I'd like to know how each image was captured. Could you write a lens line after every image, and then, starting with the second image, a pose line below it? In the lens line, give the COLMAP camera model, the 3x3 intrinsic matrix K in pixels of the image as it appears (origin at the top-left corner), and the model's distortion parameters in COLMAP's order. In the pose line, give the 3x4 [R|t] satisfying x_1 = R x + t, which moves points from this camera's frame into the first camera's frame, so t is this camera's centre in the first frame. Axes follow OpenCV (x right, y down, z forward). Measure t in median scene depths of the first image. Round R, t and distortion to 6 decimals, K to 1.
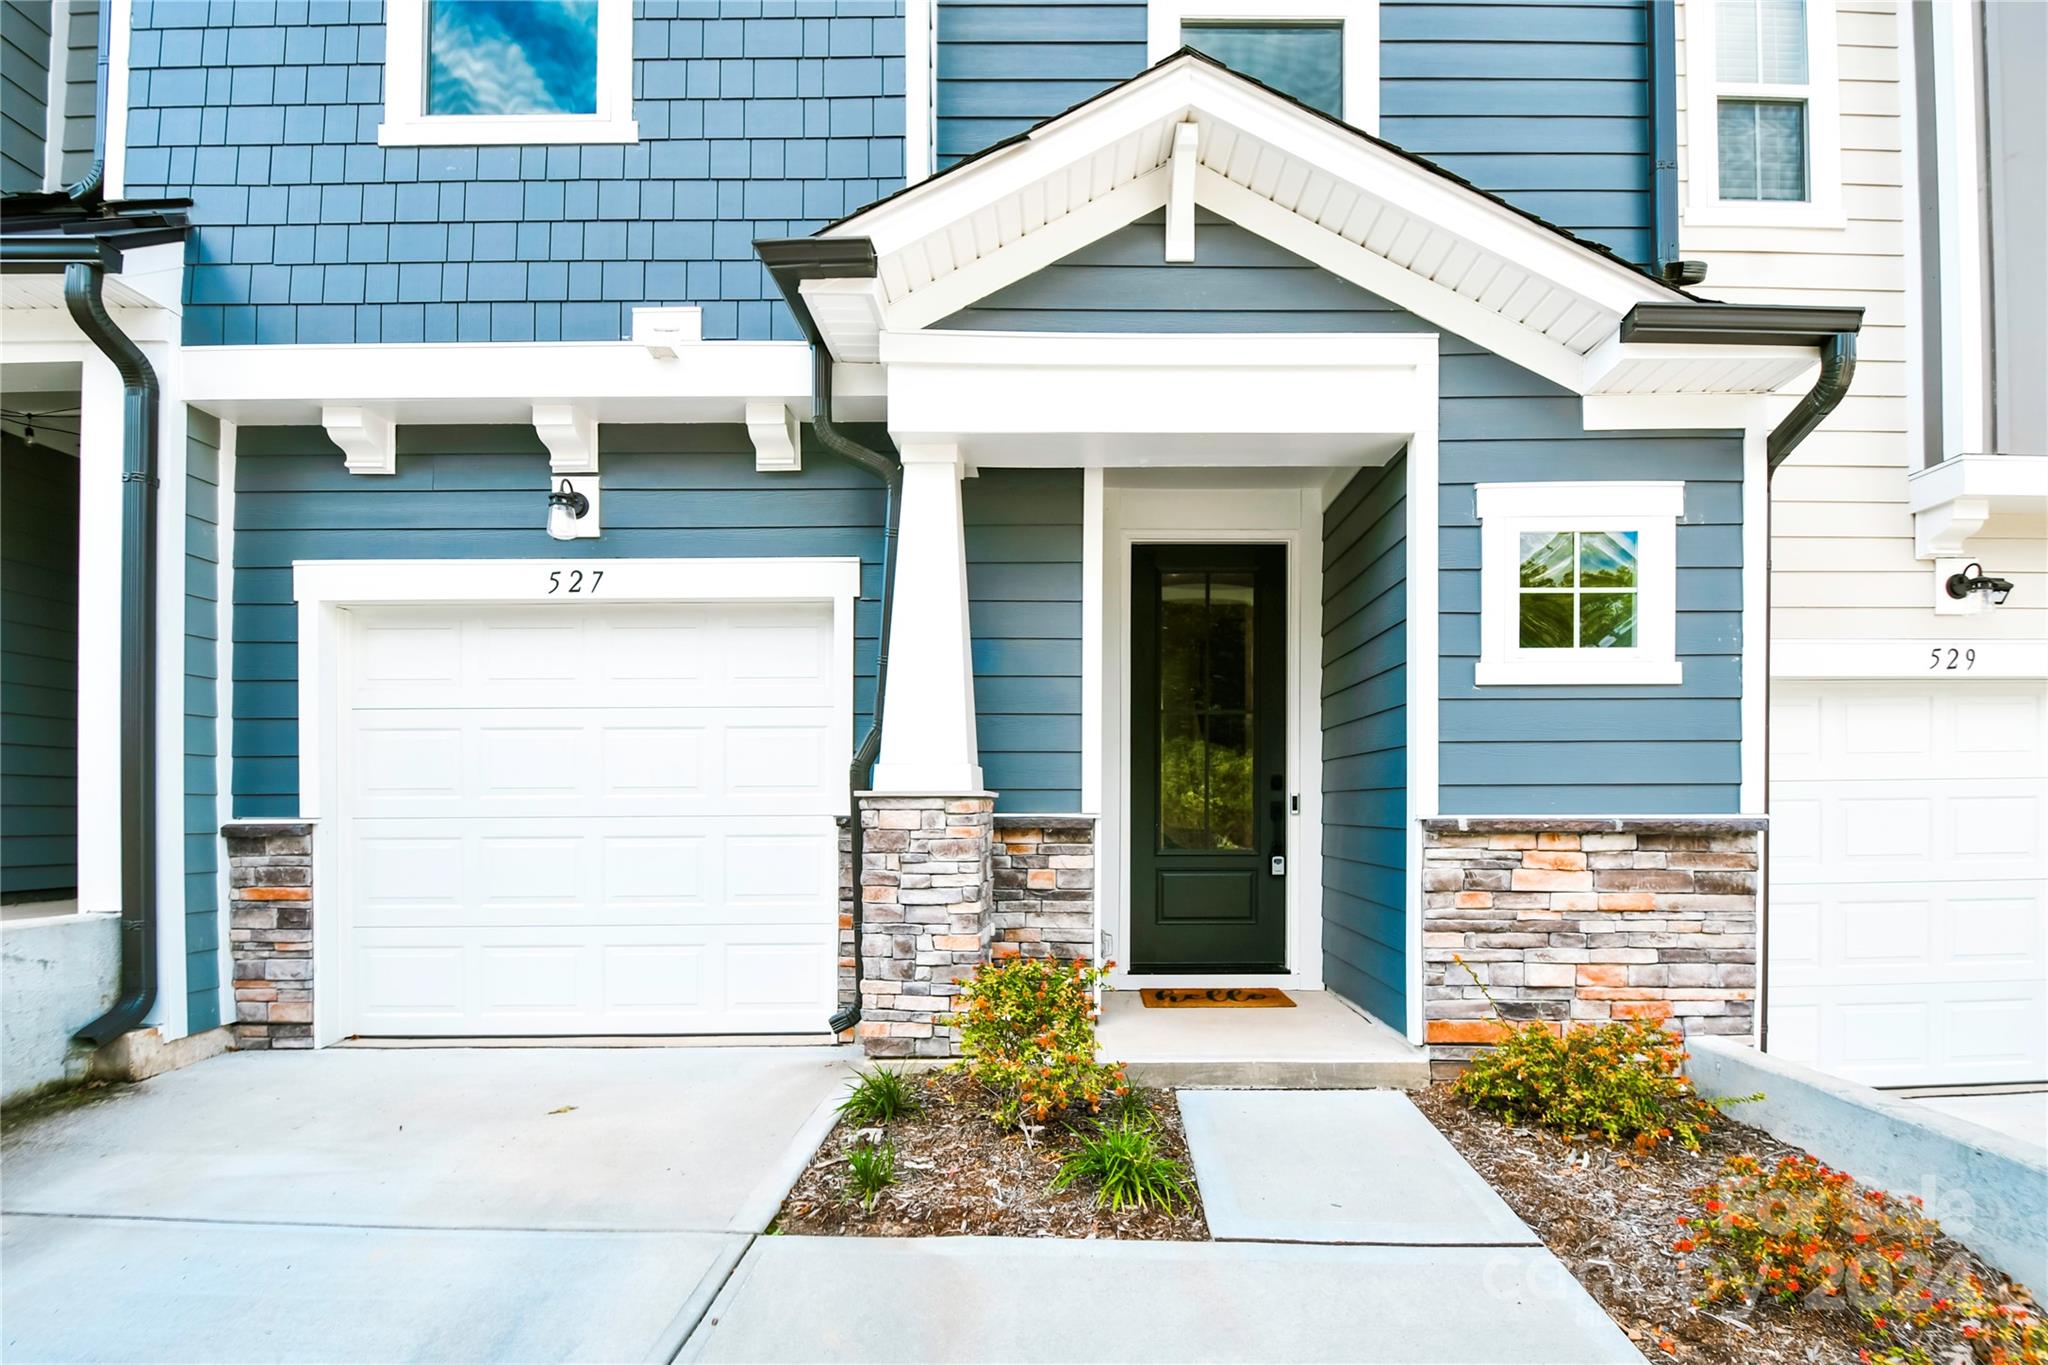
lens RADIAL K [[1684.8, 0, 1024.0], [0, 1684.8, 682.5], [0, 0, 1]] dist [0.009104, -0.107786]
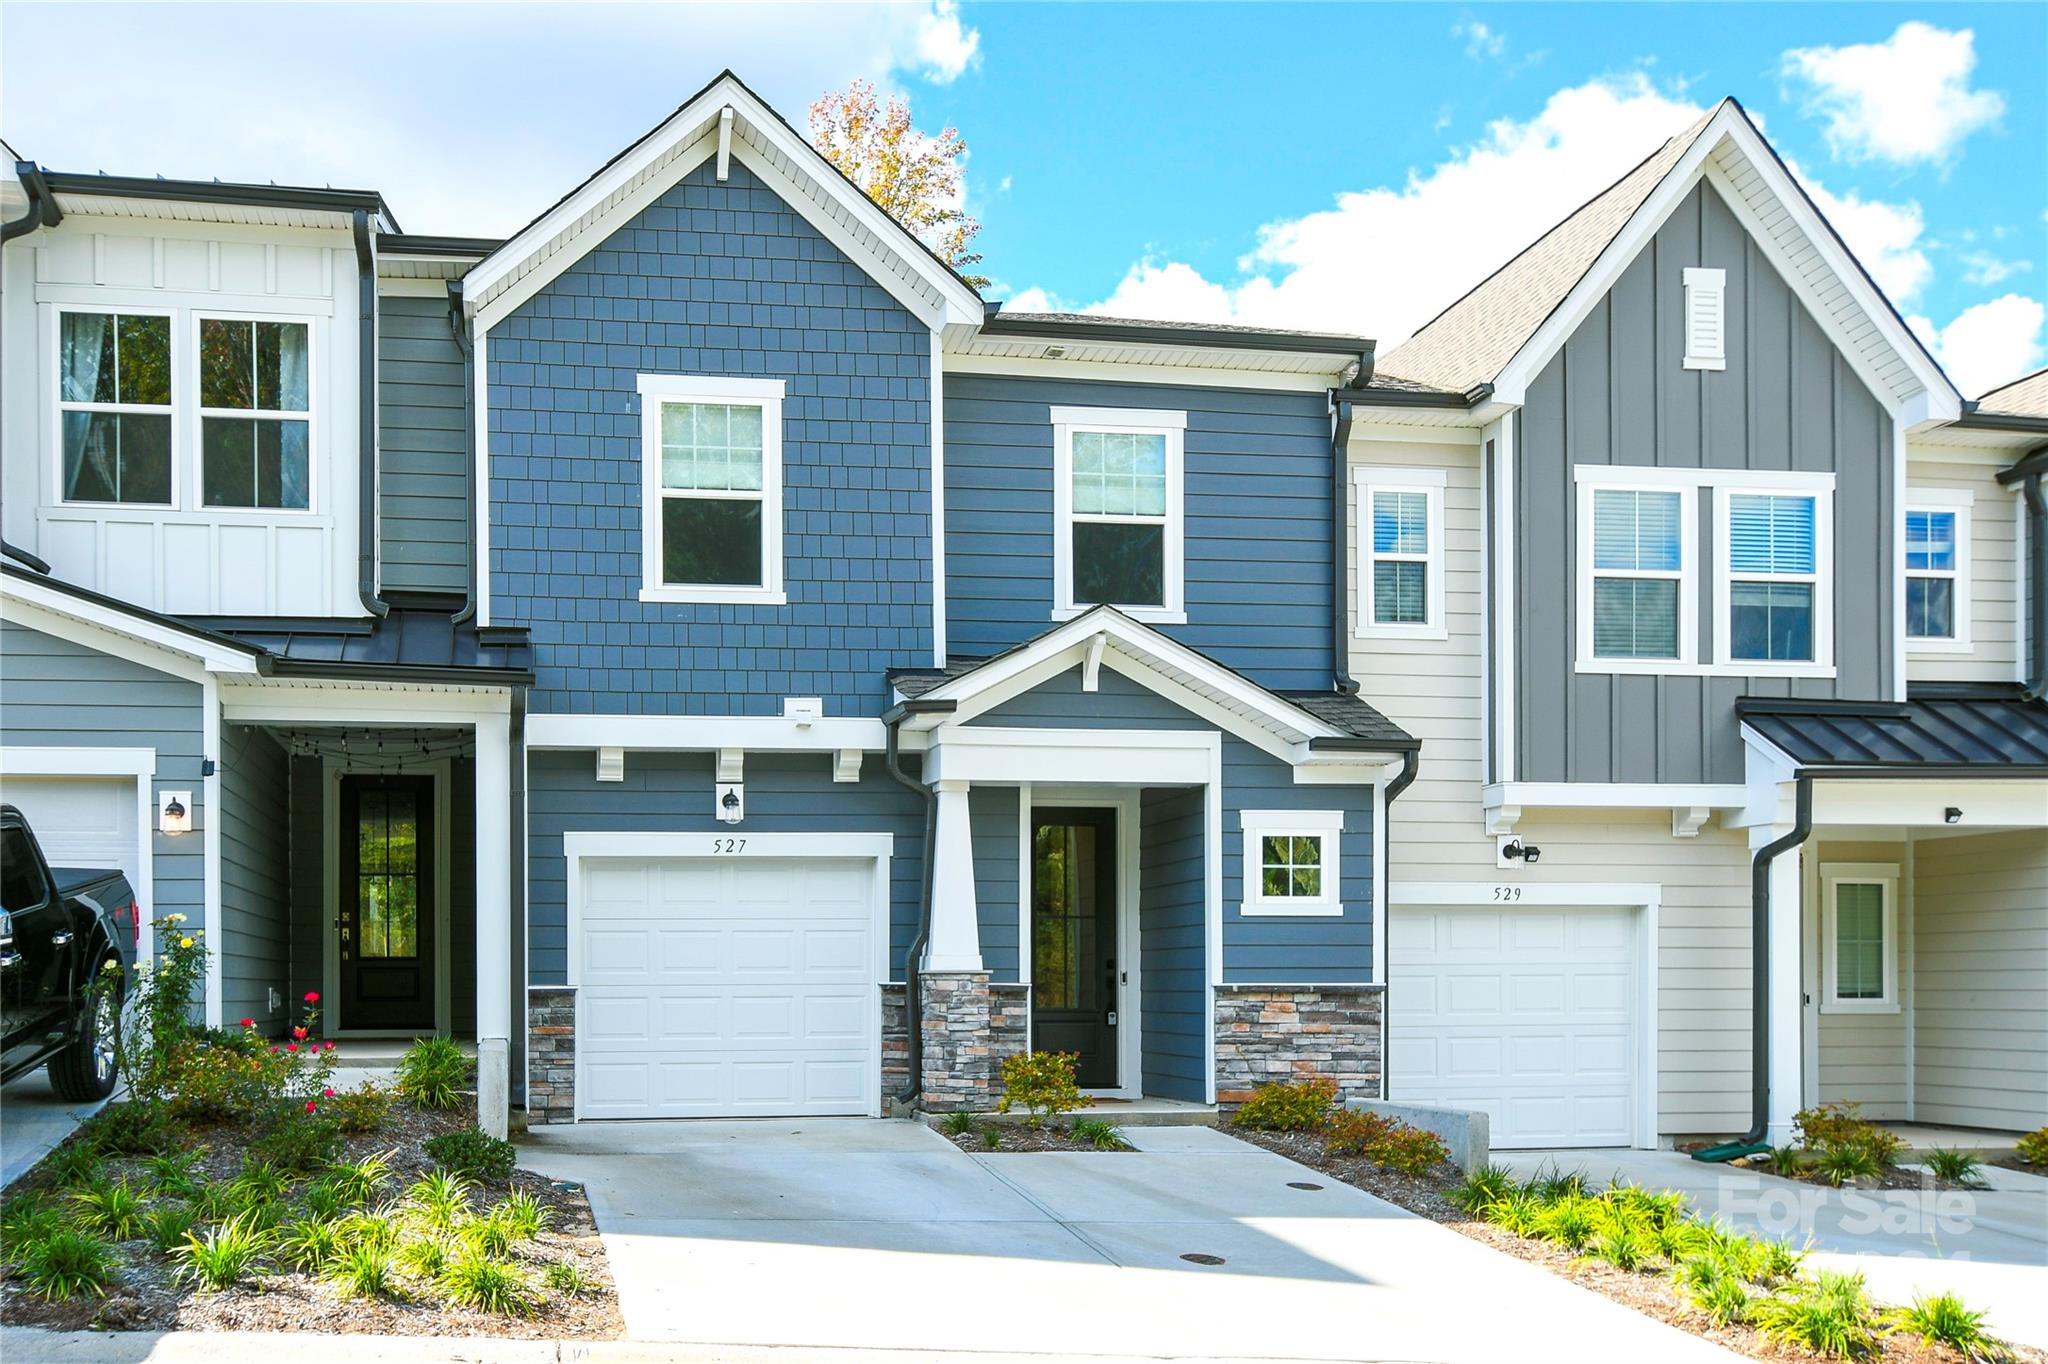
lens RADIAL K [[1588.6, 0, 1024.0], [0, 1588.6, 682.0], [0, 0, 1]] dist [-0.008485, -0.001020]
pose [[0.990688, 0.026447, 0.133561, -0.219146], [-0.011261, 0.993508, -0.113205, -0.053165], [-0.135687, 0.110647, 0.984554, -0.757840]]
